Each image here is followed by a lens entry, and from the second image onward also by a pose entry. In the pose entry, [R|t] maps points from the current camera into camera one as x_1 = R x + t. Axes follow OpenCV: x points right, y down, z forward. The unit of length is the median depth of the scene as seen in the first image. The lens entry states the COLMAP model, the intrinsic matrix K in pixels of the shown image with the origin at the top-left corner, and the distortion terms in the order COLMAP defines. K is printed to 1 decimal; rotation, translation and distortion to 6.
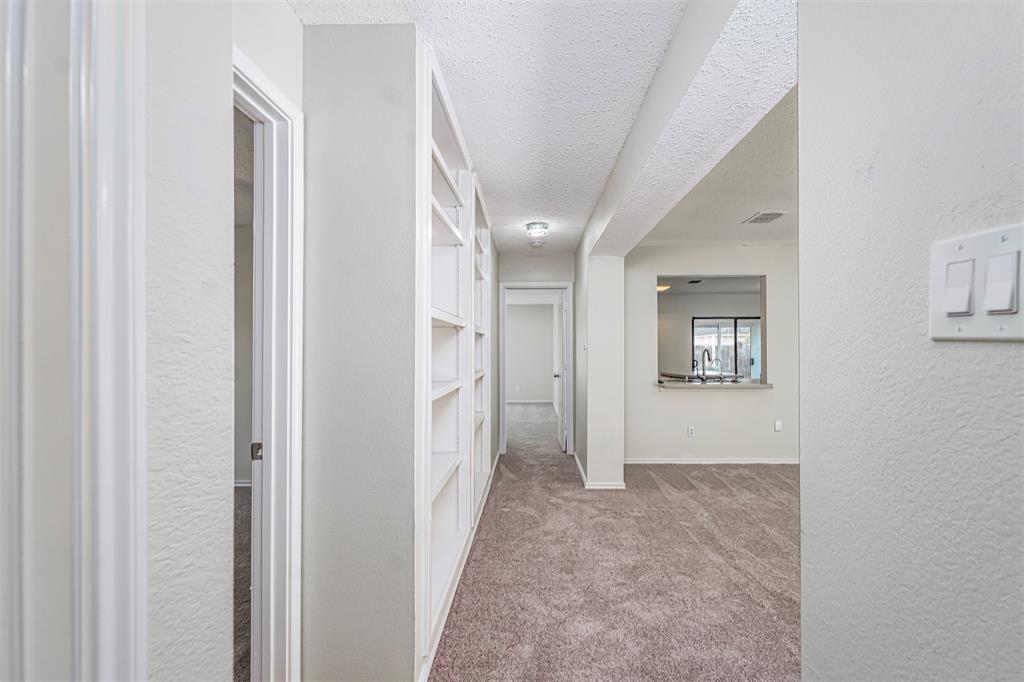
lens RADIAL K [[422.9, 0, 512.7], [0, 422.9, 346.9], [0, 0, 1]] dist [0.001026, -0.000267]
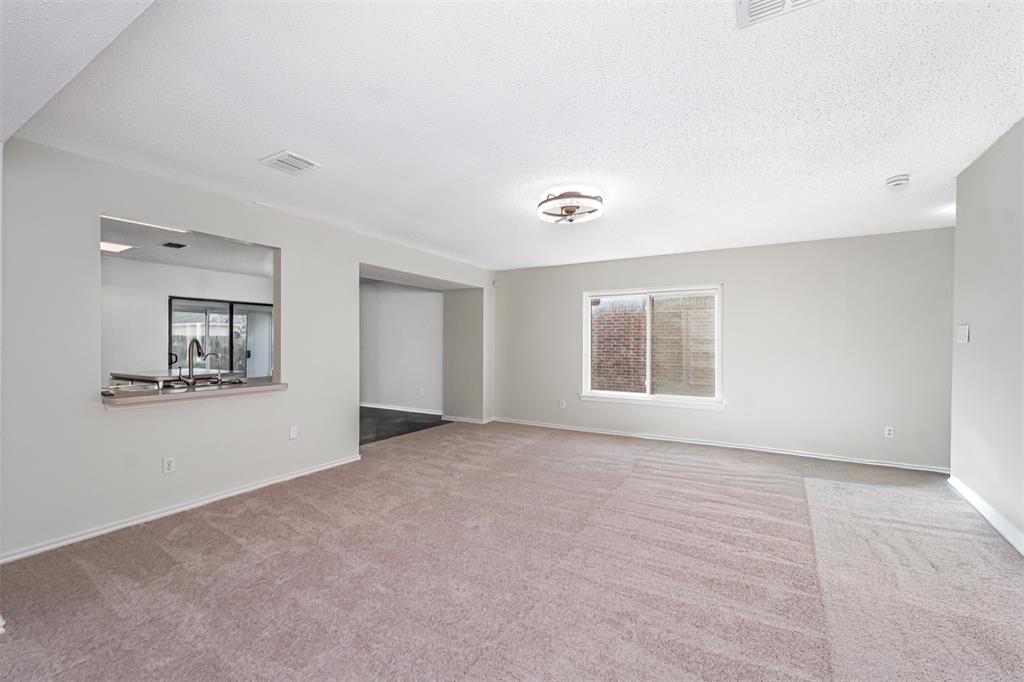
lens RADIAL K [[422.9, 0, 512.9], [0, 422.9, 342.2], [0, 0, 1]] dist [0.001026, -0.000267]
pose [[0.466029, 0.002329, 0.884766, 0.095887], [-0.010039, 0.999946, 0.002656, 0.002857], [-0.884712, -0.010120, 0.466027, 0.238699]]
